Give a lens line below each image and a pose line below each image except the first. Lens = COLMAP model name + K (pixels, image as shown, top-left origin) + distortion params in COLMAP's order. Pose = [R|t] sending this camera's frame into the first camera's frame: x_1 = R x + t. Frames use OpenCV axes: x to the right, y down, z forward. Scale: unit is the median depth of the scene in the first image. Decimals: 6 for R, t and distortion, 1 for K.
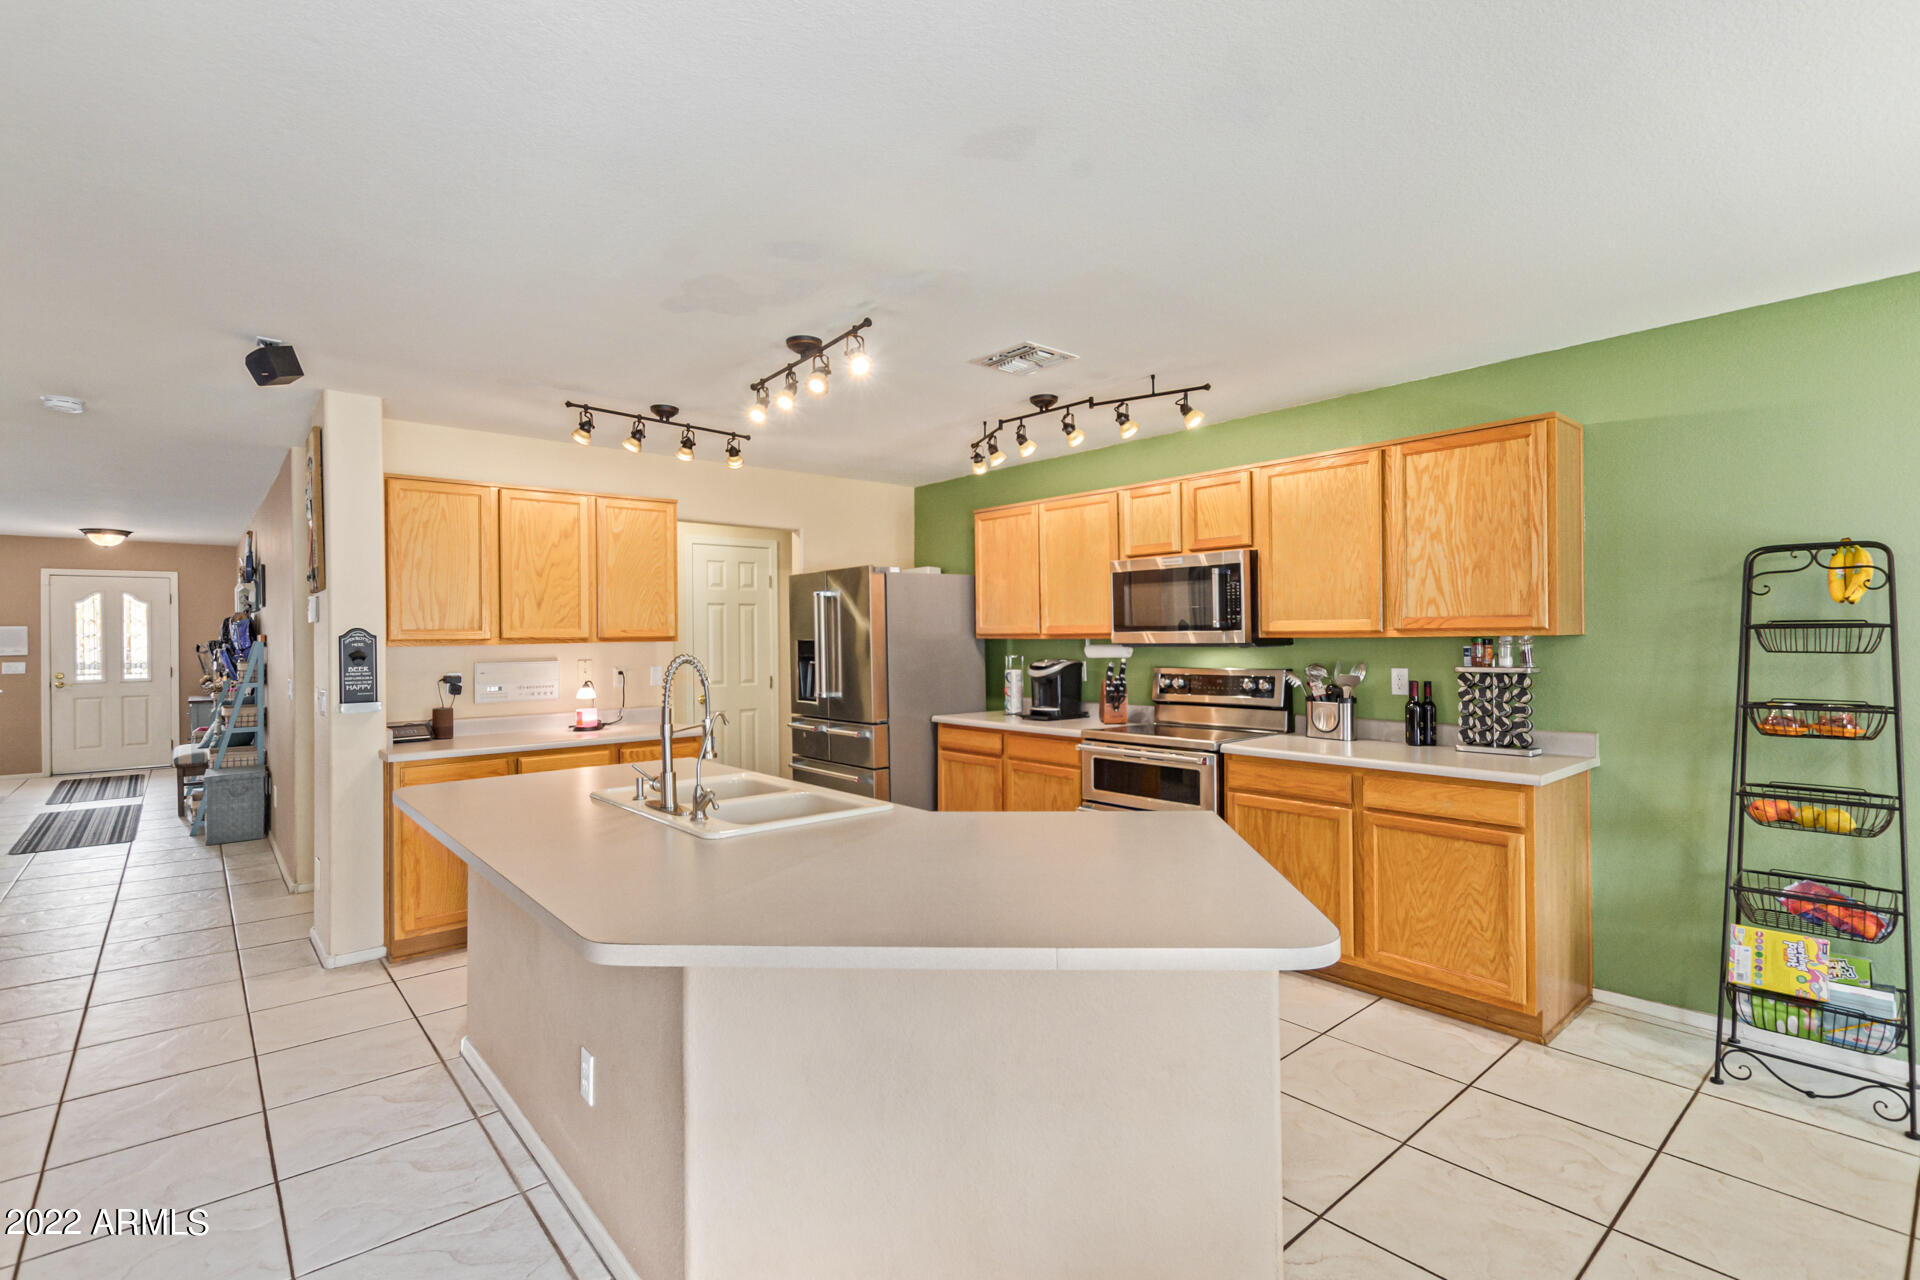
lens RADIAL K [[890.1, 0, 962.0], [0, 890.1, 635.3], [0, 0, 1]] dist [-0.003293, 0.000775]
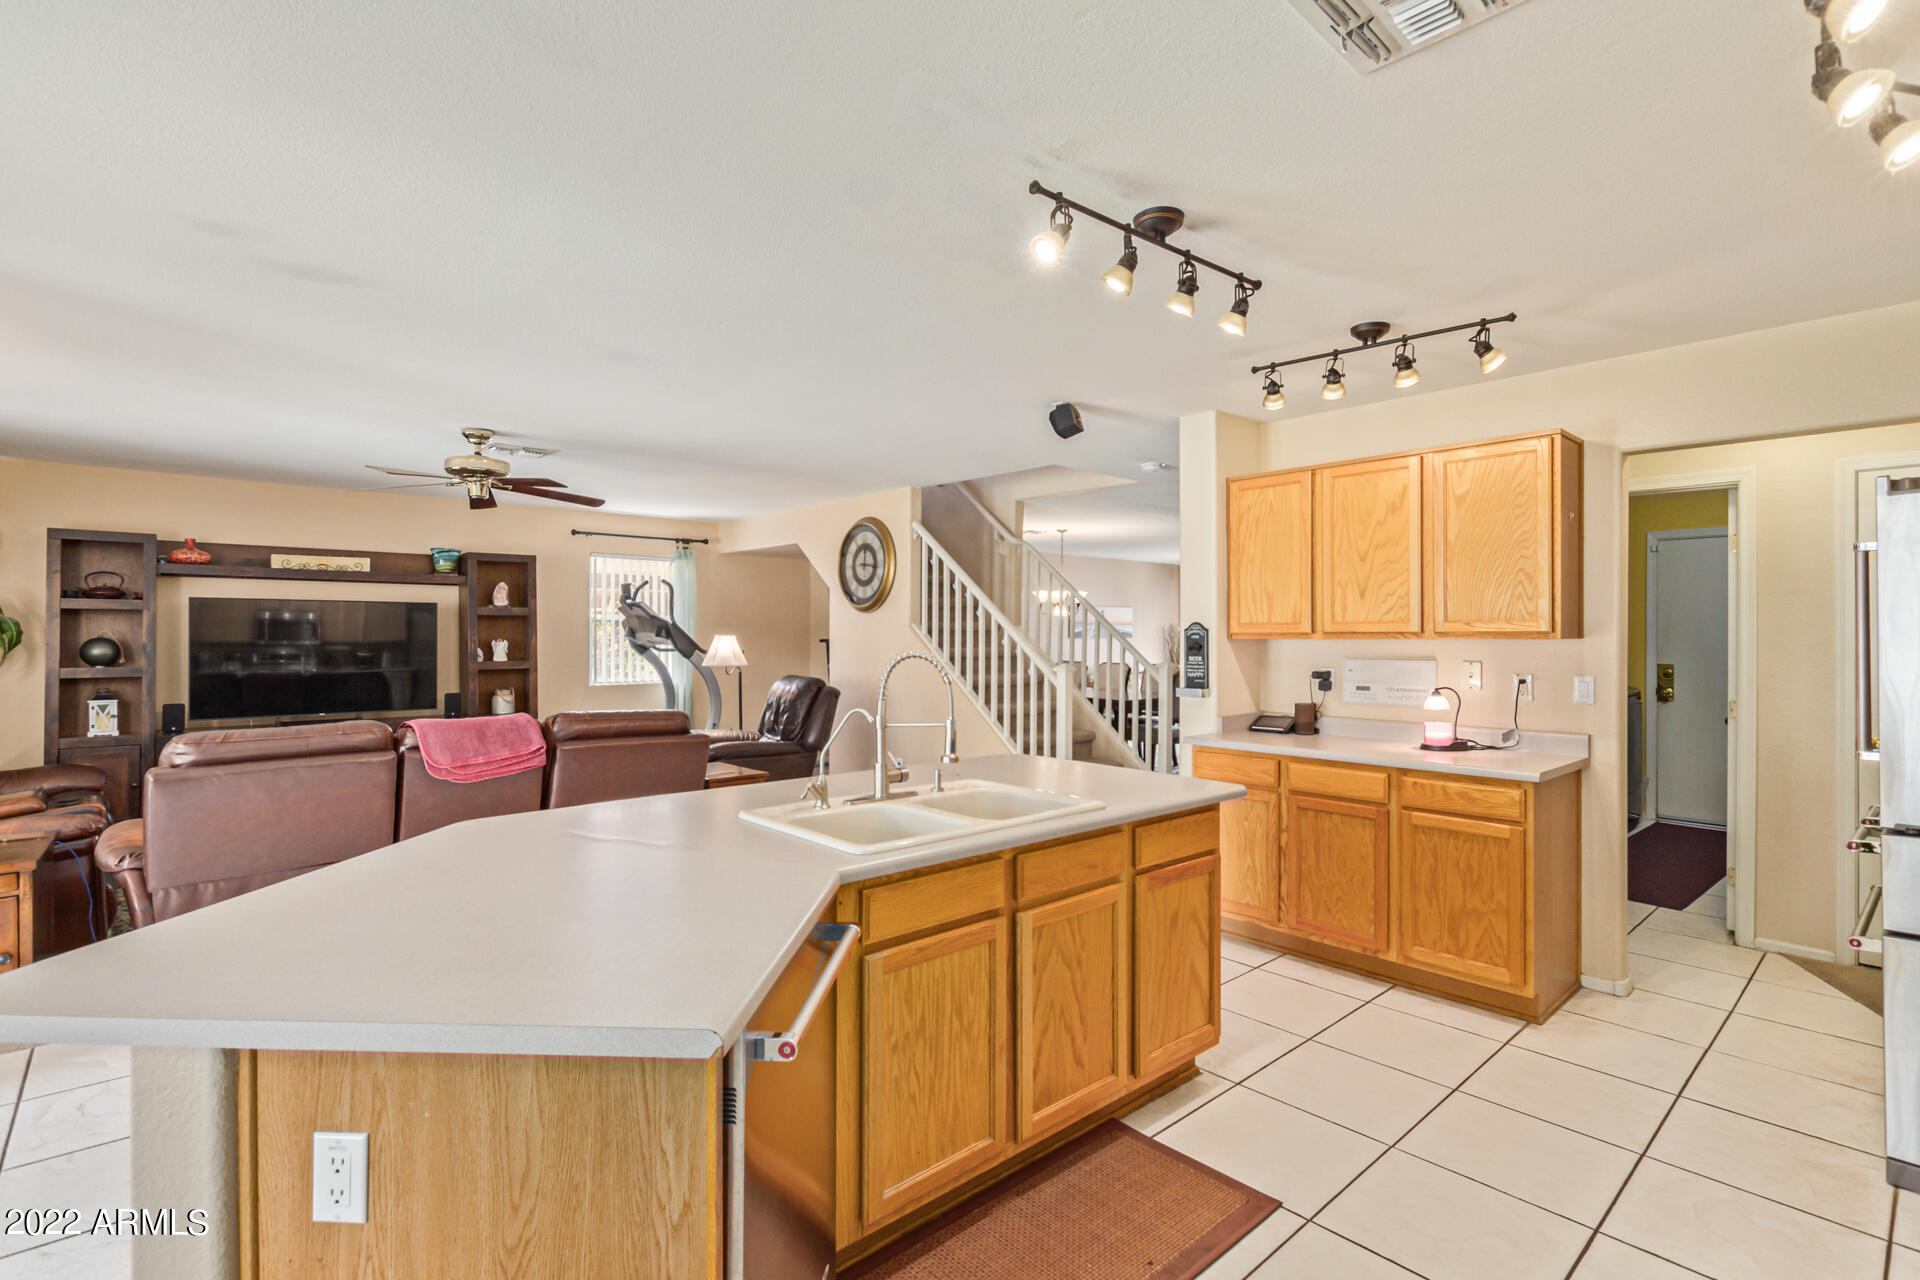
lens RADIAL K [[890.1, 0, 957.0], [0, 890.1, 630.8], [0, 0, 1]] dist [-0.003293, 0.000775]
pose [[0.010948, 0.005877, -0.999923, 0.408451], [-0.003202, 0.999978, 0.005842, -0.002401], [0.999935, 0.003137, 0.010966, 0.632579]]
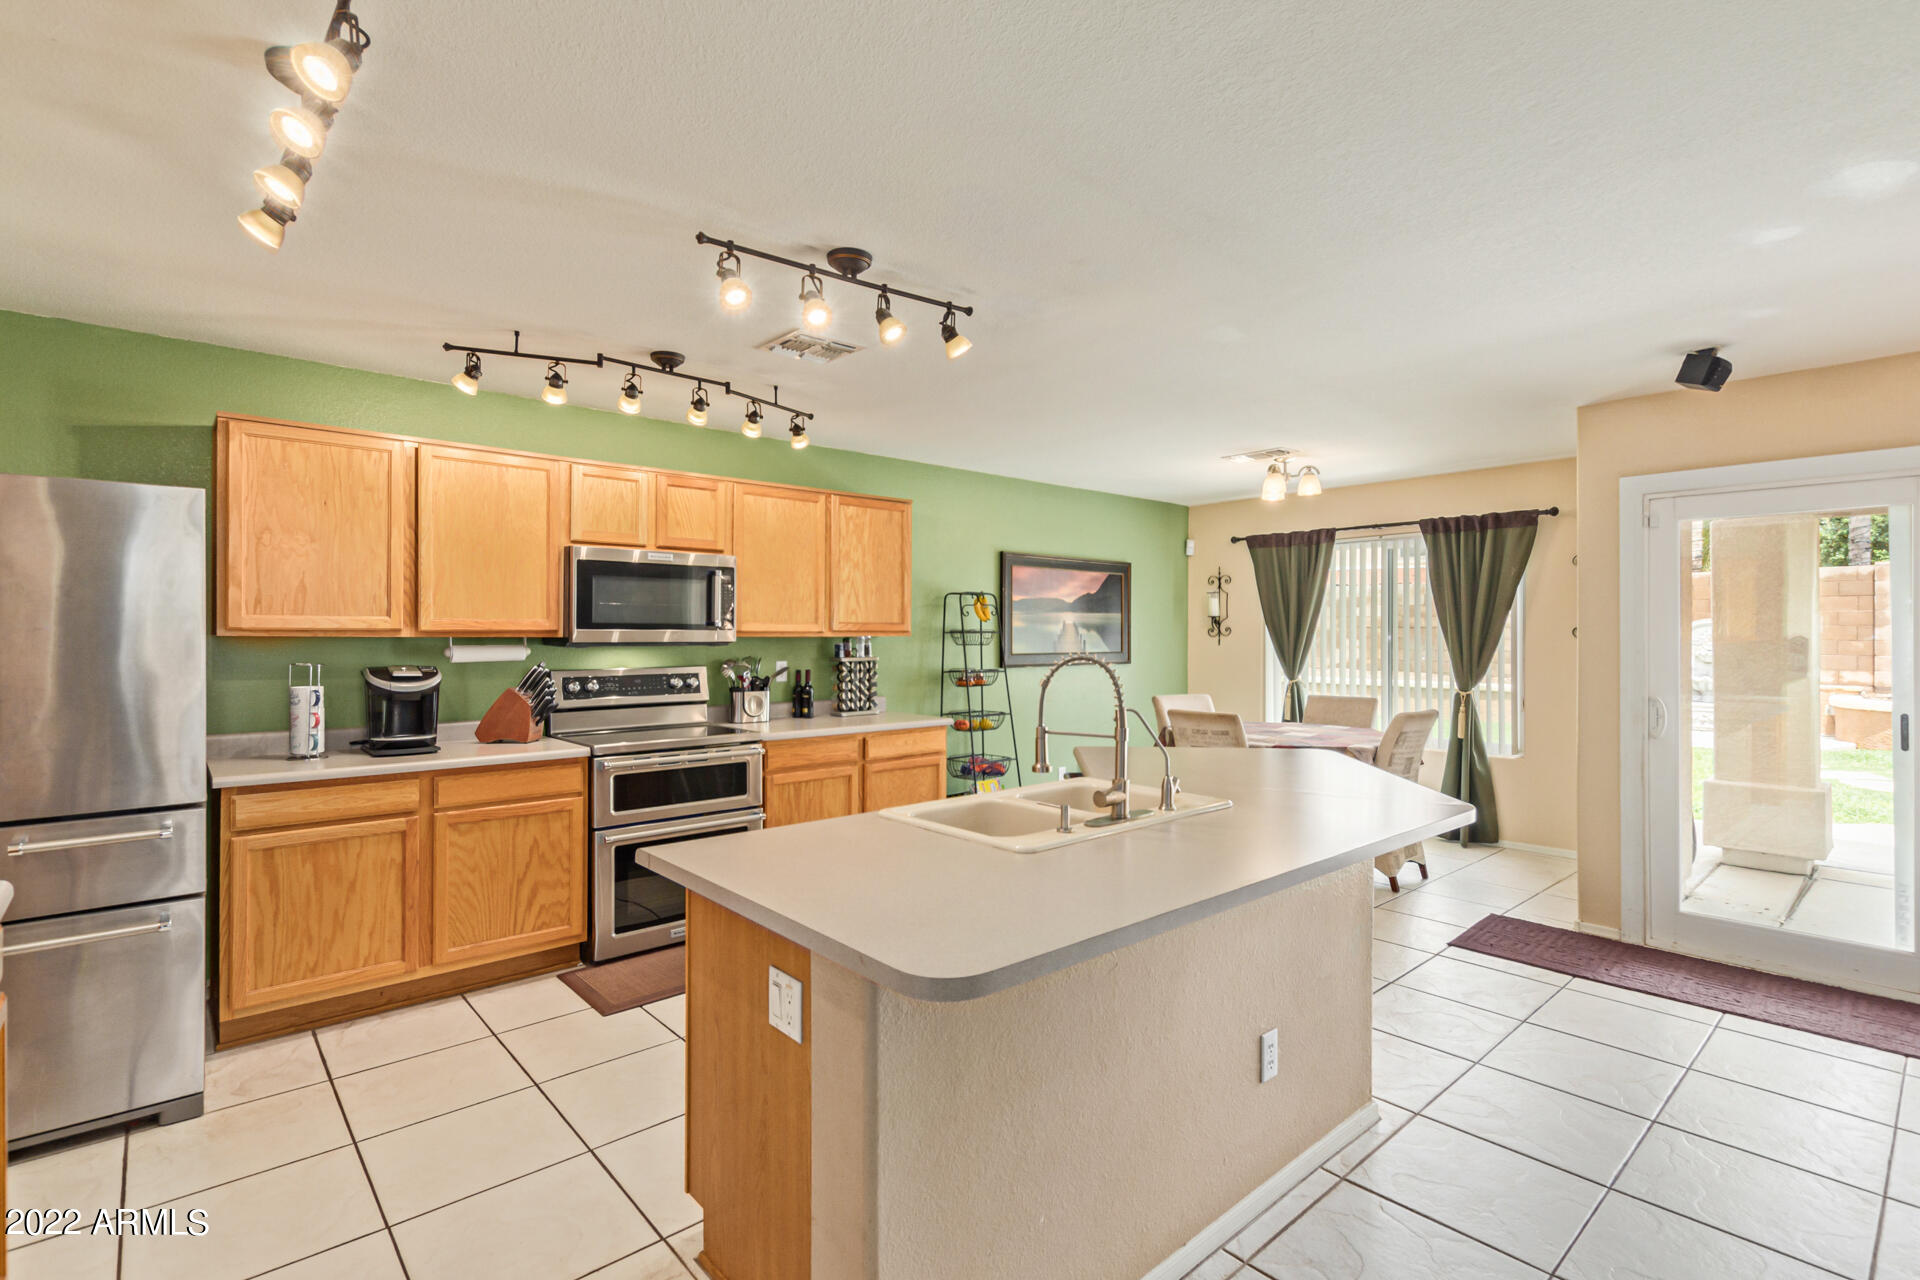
lens RADIAL K [[890.1, 0, 971.6], [0, 890.1, 634.2], [0, 0, 1]] dist [-0.003293, 0.000775]
pose [[-0.026134, 0.008051, 0.999626, -0.733578], [-0.002671, 0.999963, -0.008123, 0.007358], [-0.999655, -0.002882, -0.026112, 0.694489]]
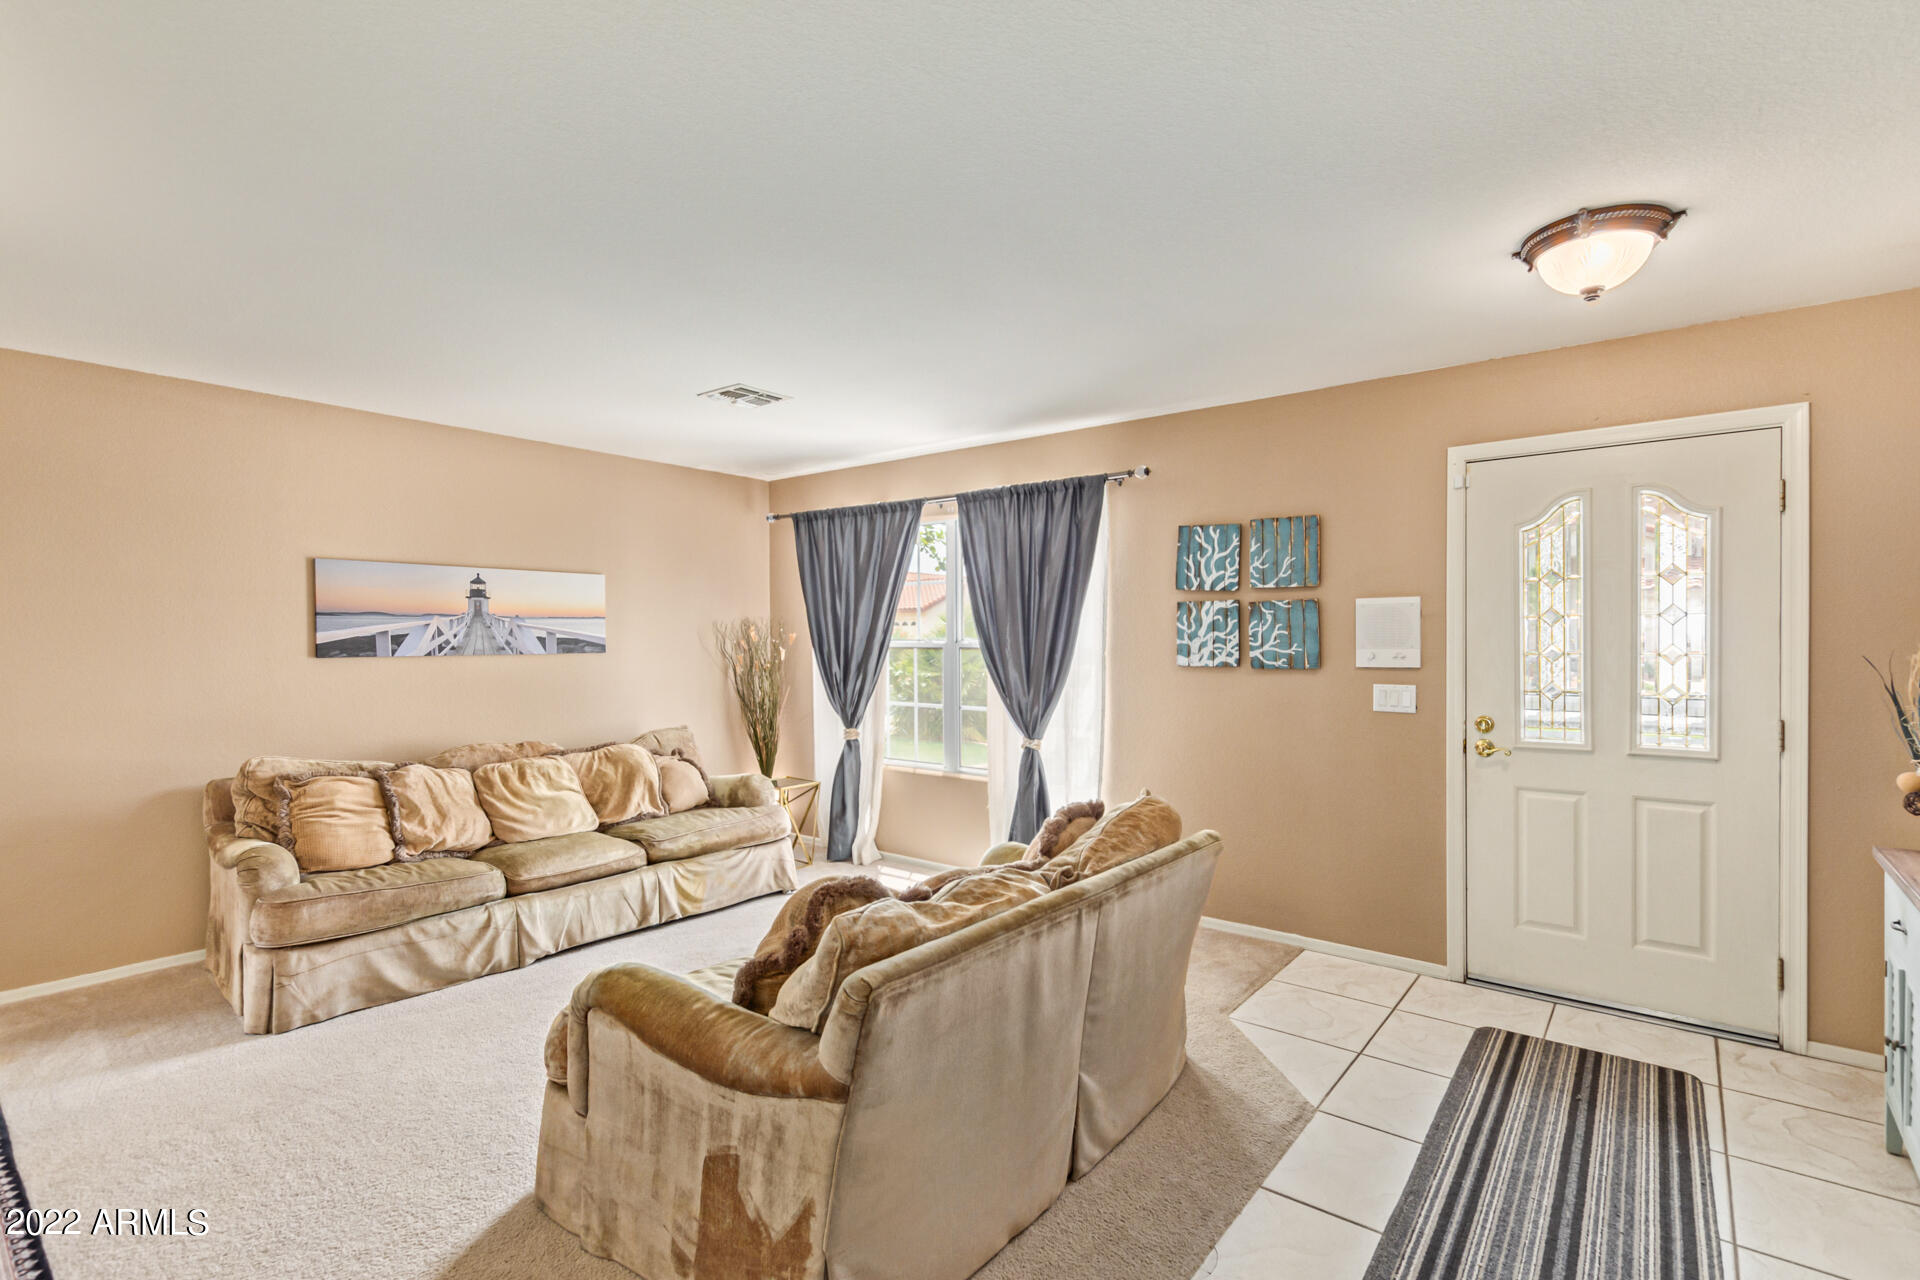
lens RADIAL K [[890.1, 0, 946.8], [0, 890.1, 642.7], [0, 0, 1]] dist [-0.003293, 0.000775]
pose [[0.201538, 0.013307, -0.979390, -1.539282], [0.004201, 0.999887, 0.014449, 0.009554], [0.979472, -0.007026, 0.201459, 1.556045]]
